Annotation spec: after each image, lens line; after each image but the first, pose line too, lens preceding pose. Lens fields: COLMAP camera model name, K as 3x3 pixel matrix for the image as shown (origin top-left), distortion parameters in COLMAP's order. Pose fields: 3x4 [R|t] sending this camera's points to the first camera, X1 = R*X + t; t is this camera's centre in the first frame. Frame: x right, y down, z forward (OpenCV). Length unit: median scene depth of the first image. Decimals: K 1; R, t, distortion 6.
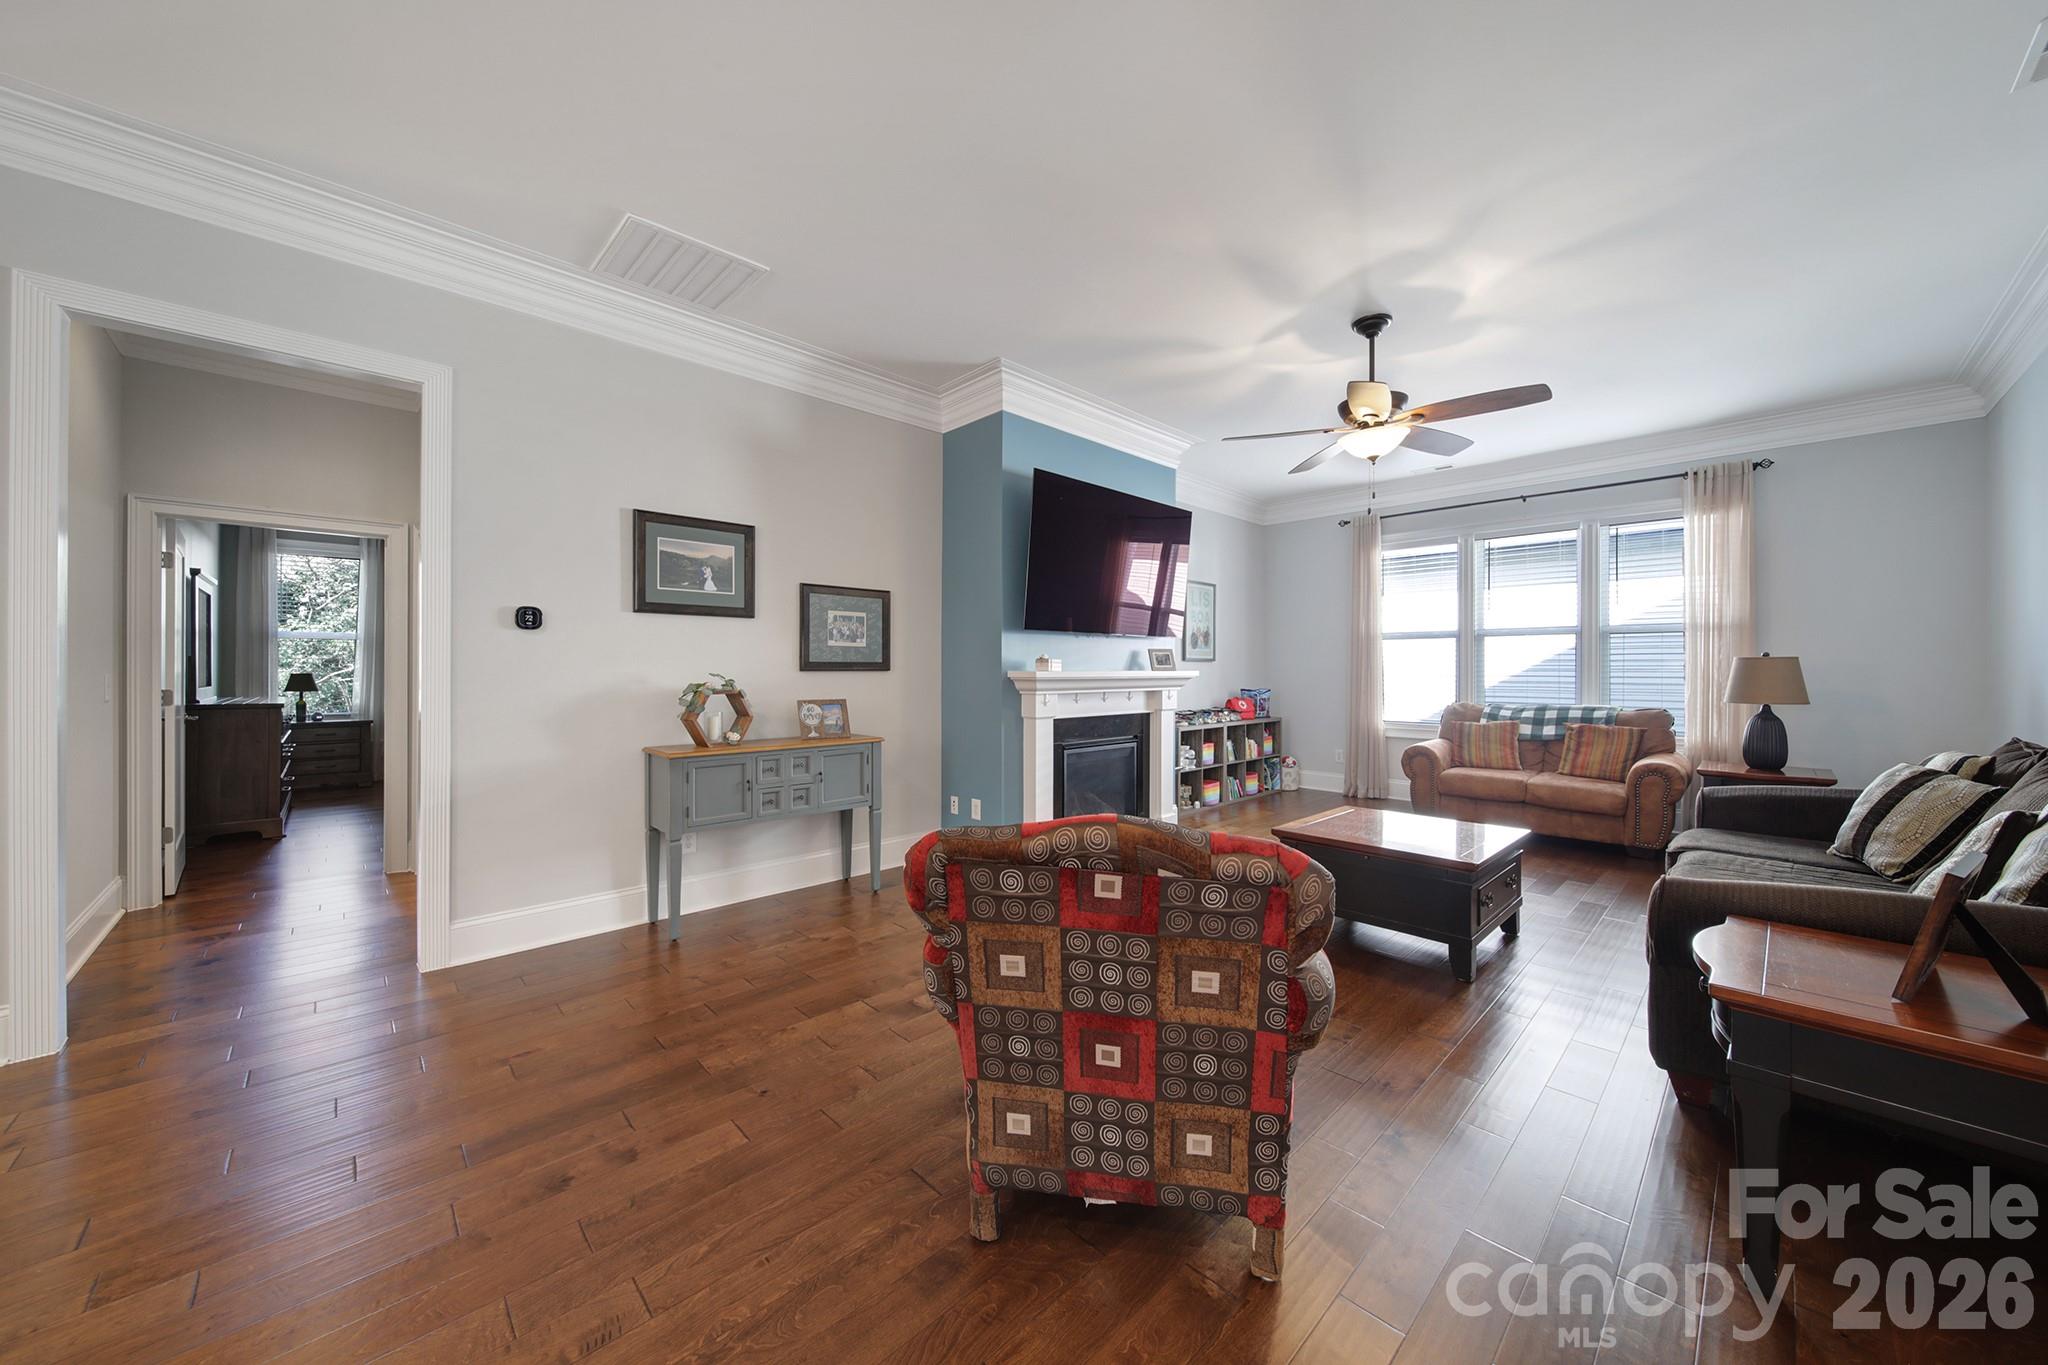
lens RADIAL K [[721.7, 0, 1008.0], [0, 721.7, 669.9], [0, 0, 1]] dist [-0.000949, -0.001688]
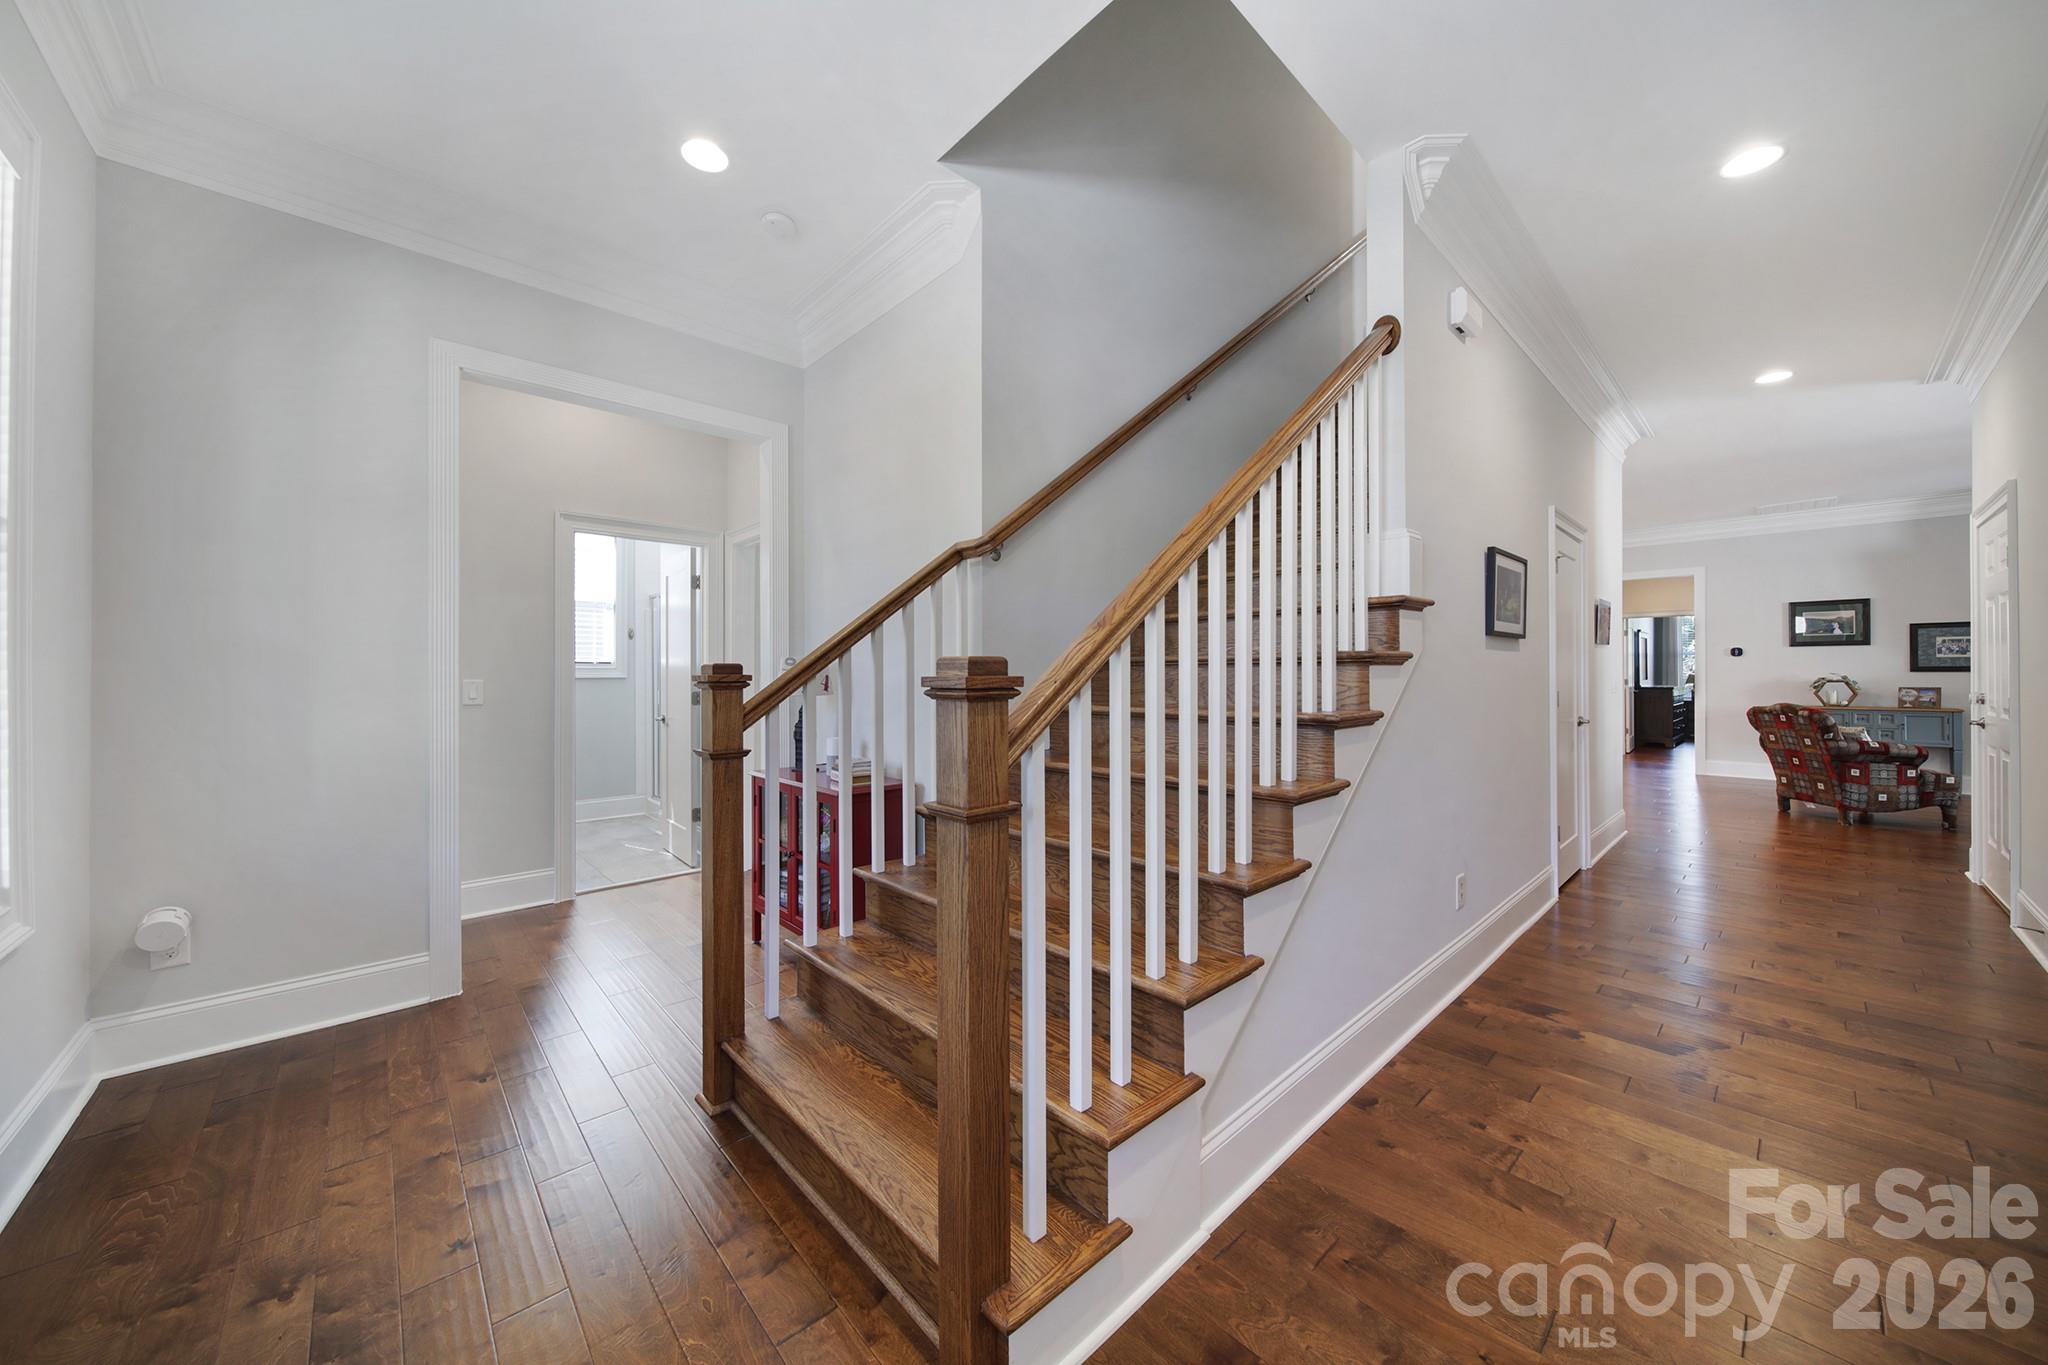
lens RADIAL K [[721.7, 0, 1025.1], [0, 721.7, 672.1], [0, 0, 1]] dist [-0.000949, -0.001688]
pose [[-0.007085, -0.000950, -0.999974, 1.365187], [0.004320, 0.999990, -0.000980, -0.004365], [0.999966, -0.004326, -0.007081, -1.090801]]
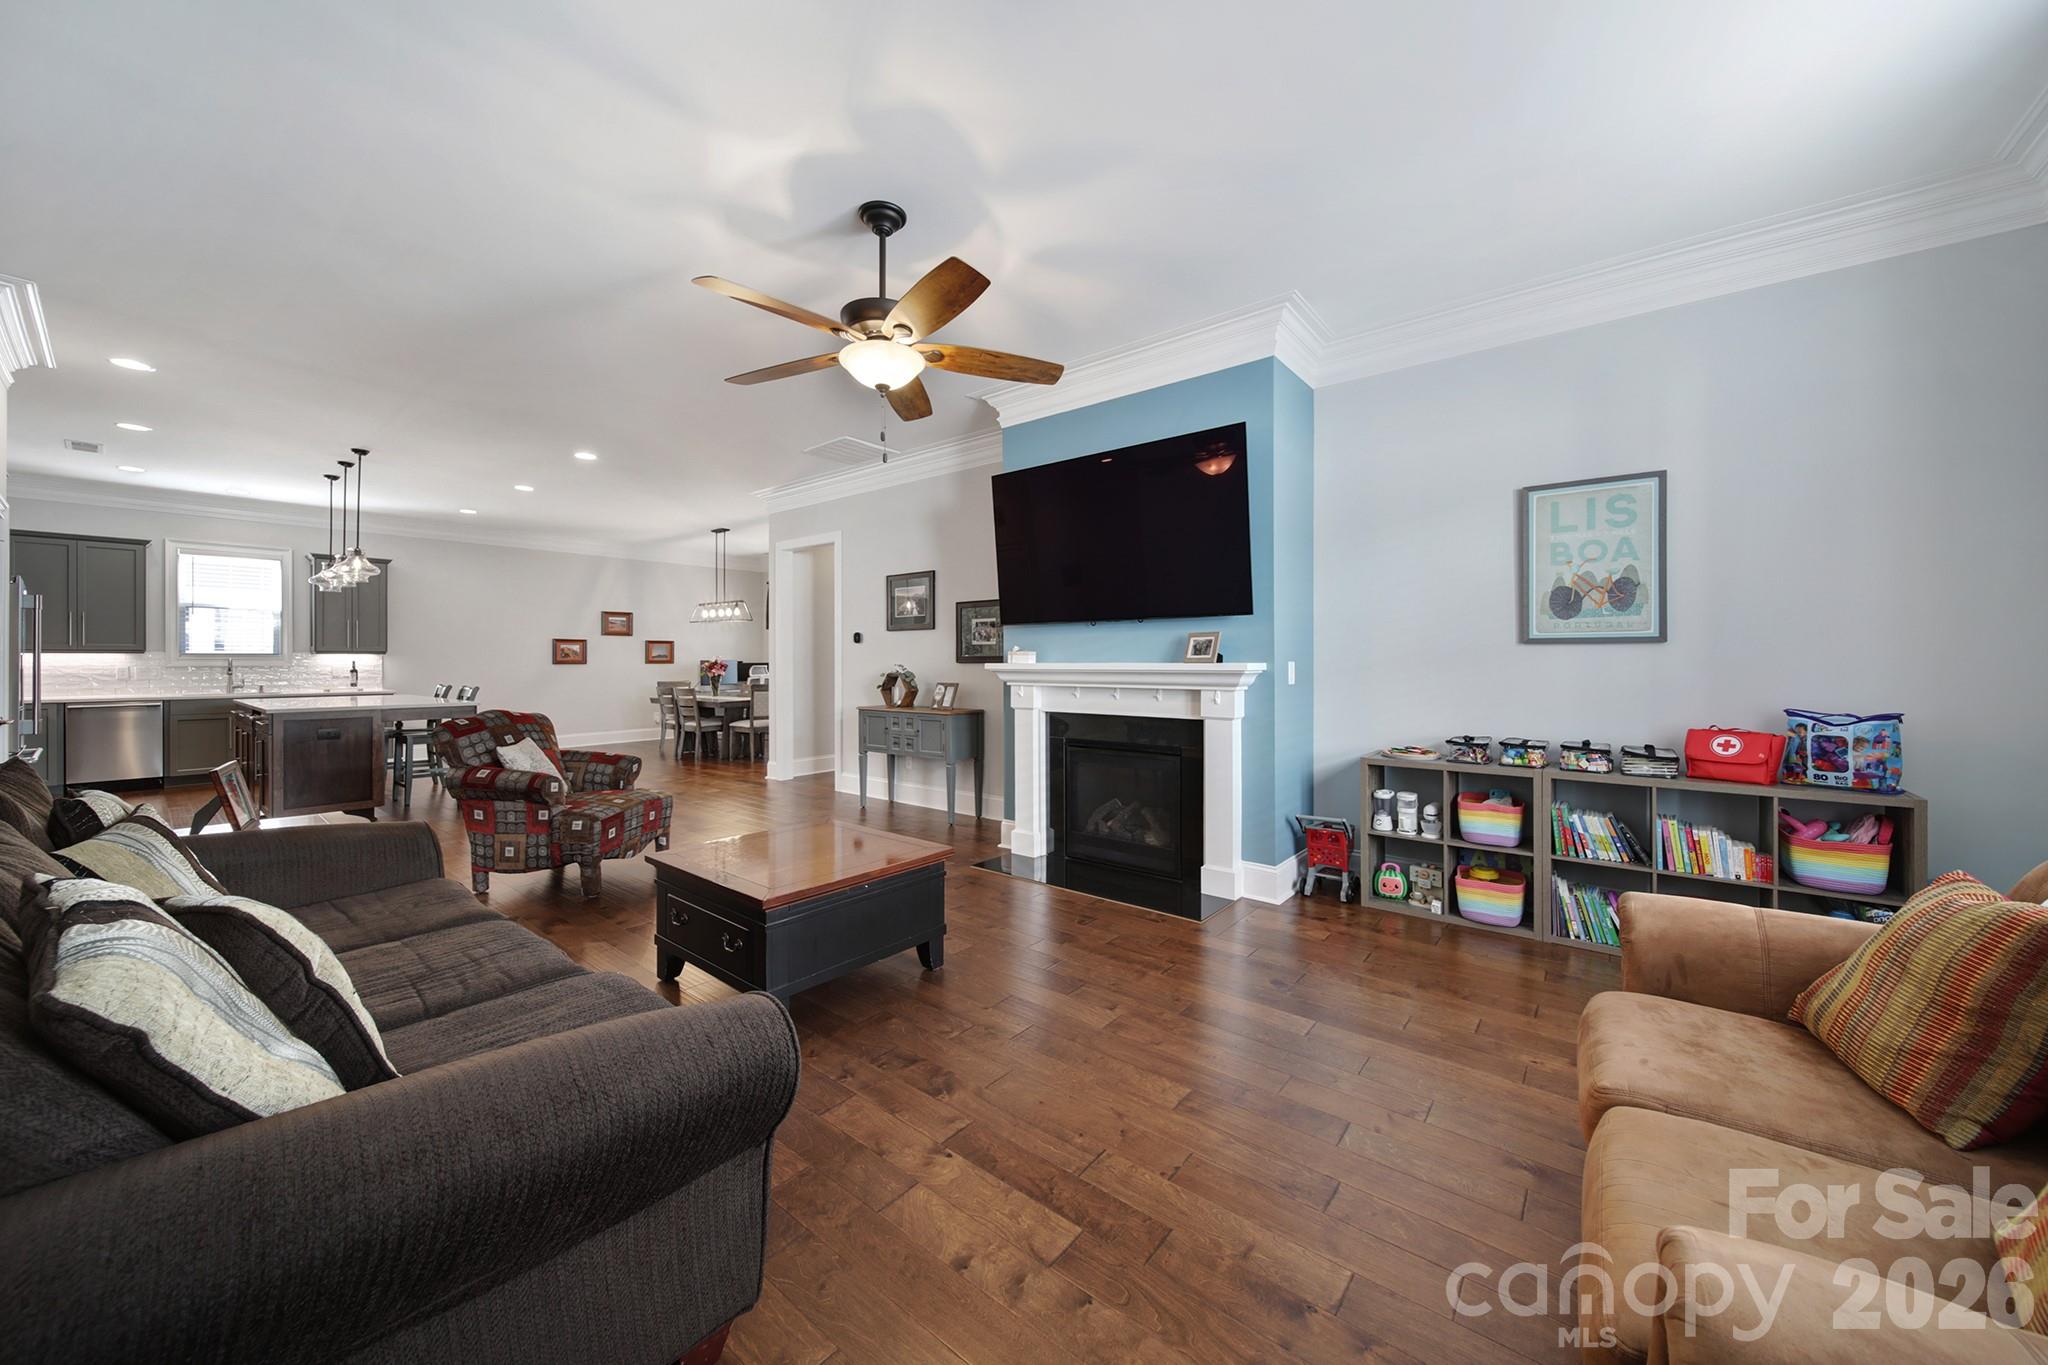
lens RADIAL K [[721.7, 0, 1032.3], [0, 721.7, 658.3], [0, 0, 1]] dist [-0.000949, -0.001688]
pose [[0.137992, -0.006007, -0.990415, 1.025075], [0.001049, 0.999982, -0.005918, 0.001102], [0.990433, -0.000223, 0.137996, 0.831213]]
